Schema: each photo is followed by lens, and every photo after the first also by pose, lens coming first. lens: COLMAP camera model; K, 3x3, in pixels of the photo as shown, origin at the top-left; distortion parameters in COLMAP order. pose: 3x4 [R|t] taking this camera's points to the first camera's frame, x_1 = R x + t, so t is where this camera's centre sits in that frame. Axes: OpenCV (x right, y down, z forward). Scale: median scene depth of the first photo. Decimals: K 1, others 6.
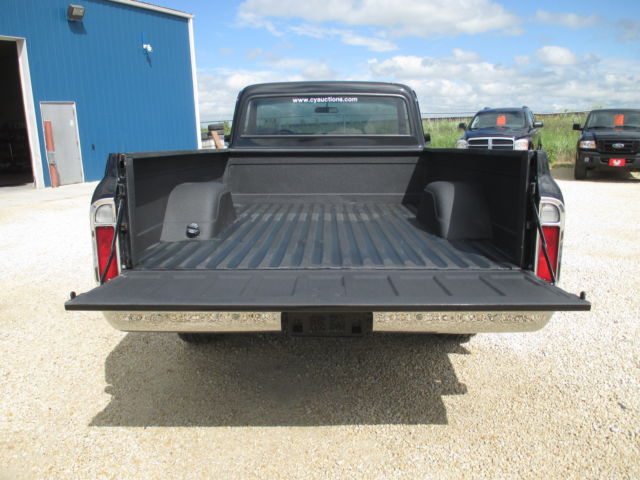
lens RADIAL K [[537.3, 0, 322.1], [0, 537.3, 241.8], [0, 0, 1]] dist [-0.098600, 0.074070]
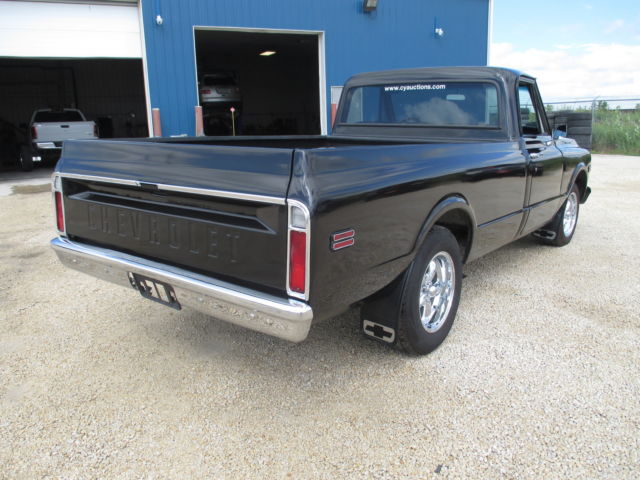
lens RADIAL K [[529.5, 0, 324.4], [0, 529.5, 239.9], [0, 0, 1]] dist [-0.021859, 0.002499]
pose [[0.812129, 0.141222, -0.566129, 0.158345], [-0.123659, 0.989885, 0.069537, -0.013713], [0.570223, 0.013534, 0.821378, 0.043402]]
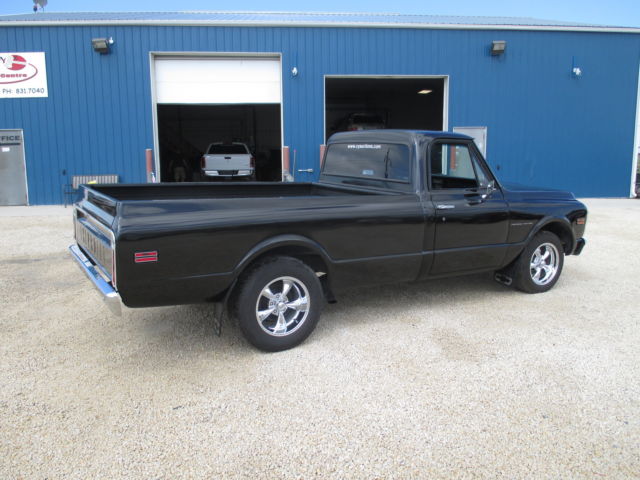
lens RADIAL K [[529.5, 0, 324.4], [0, 529.5, 239.9], [0, 0, 1]] dist [-0.021859, 0.002499]
pose [[0.560696, 0.163229, -0.811773, 0.326297], [-0.186963, 0.980016, 0.067923, -0.044075], [0.806638, 0.113687, 0.580009, 0.096217]]
